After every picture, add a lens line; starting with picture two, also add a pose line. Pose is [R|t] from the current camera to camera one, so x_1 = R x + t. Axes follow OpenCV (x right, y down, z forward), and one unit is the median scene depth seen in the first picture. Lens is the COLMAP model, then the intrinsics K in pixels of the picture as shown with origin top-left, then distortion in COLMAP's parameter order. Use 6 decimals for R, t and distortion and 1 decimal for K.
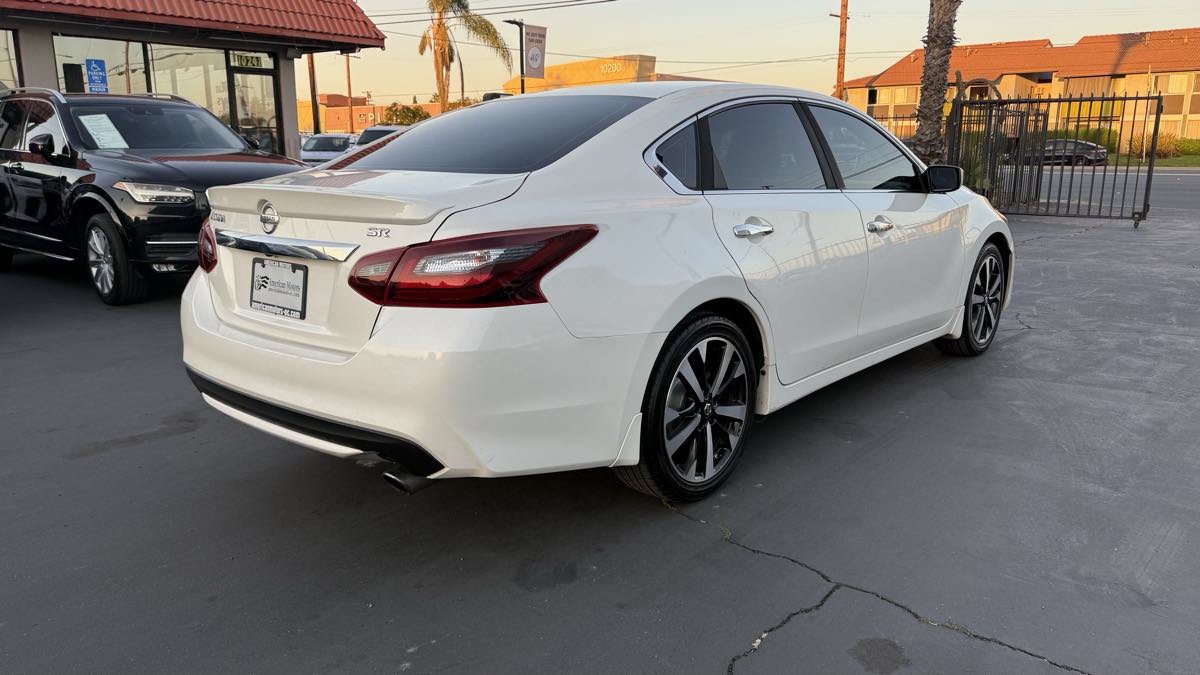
lens RADIAL K [[864.1, 0, 600.0], [0, 864.1, 337.5], [0, 0, 1]] dist [0.051898, -0.075075]
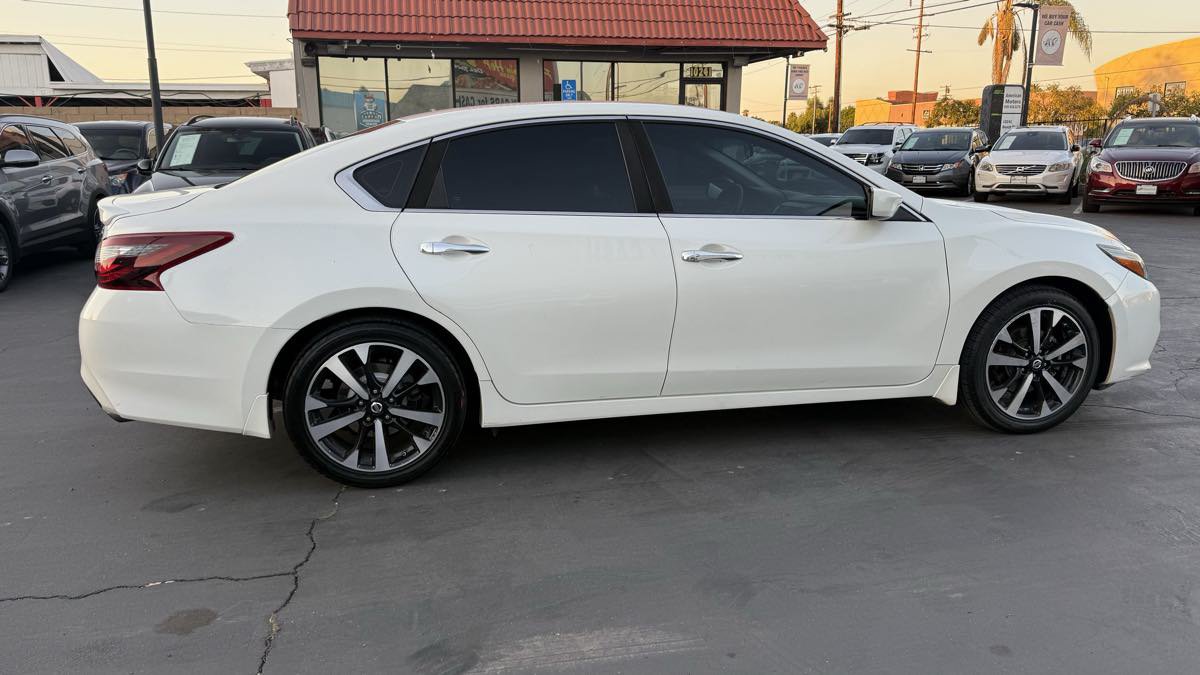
lens RADIAL K [[859.5, 0, 594.8], [0, 859.5, 344.7], [0, 0, 1]] dist [0.057308, -0.066696]
pose [[0.798565, 0.131052, -0.587469, 0.675228], [-0.124038, 0.990891, 0.052439, -0.060473], [0.588990, 0.030993, 0.807546, 0.188566]]
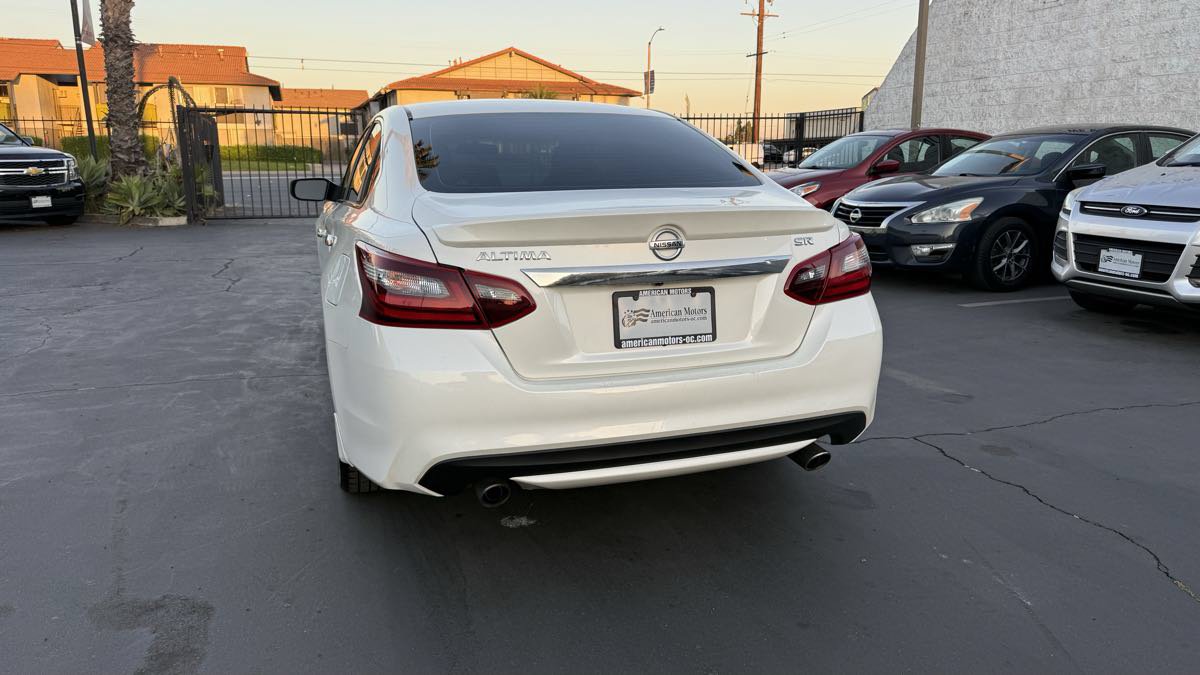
lens RADIAL K [[861.8, 0, 600.0], [0, 861.8, 337.5], [0, 0, 1]] dist [0.071673, -0.076860]
pose [[0.504773, -0.180753, 0.844116, -0.747035], [0.186145, 0.977620, 0.098028, -0.087726], [-0.842944, 0.107646, 0.527123, 0.357448]]
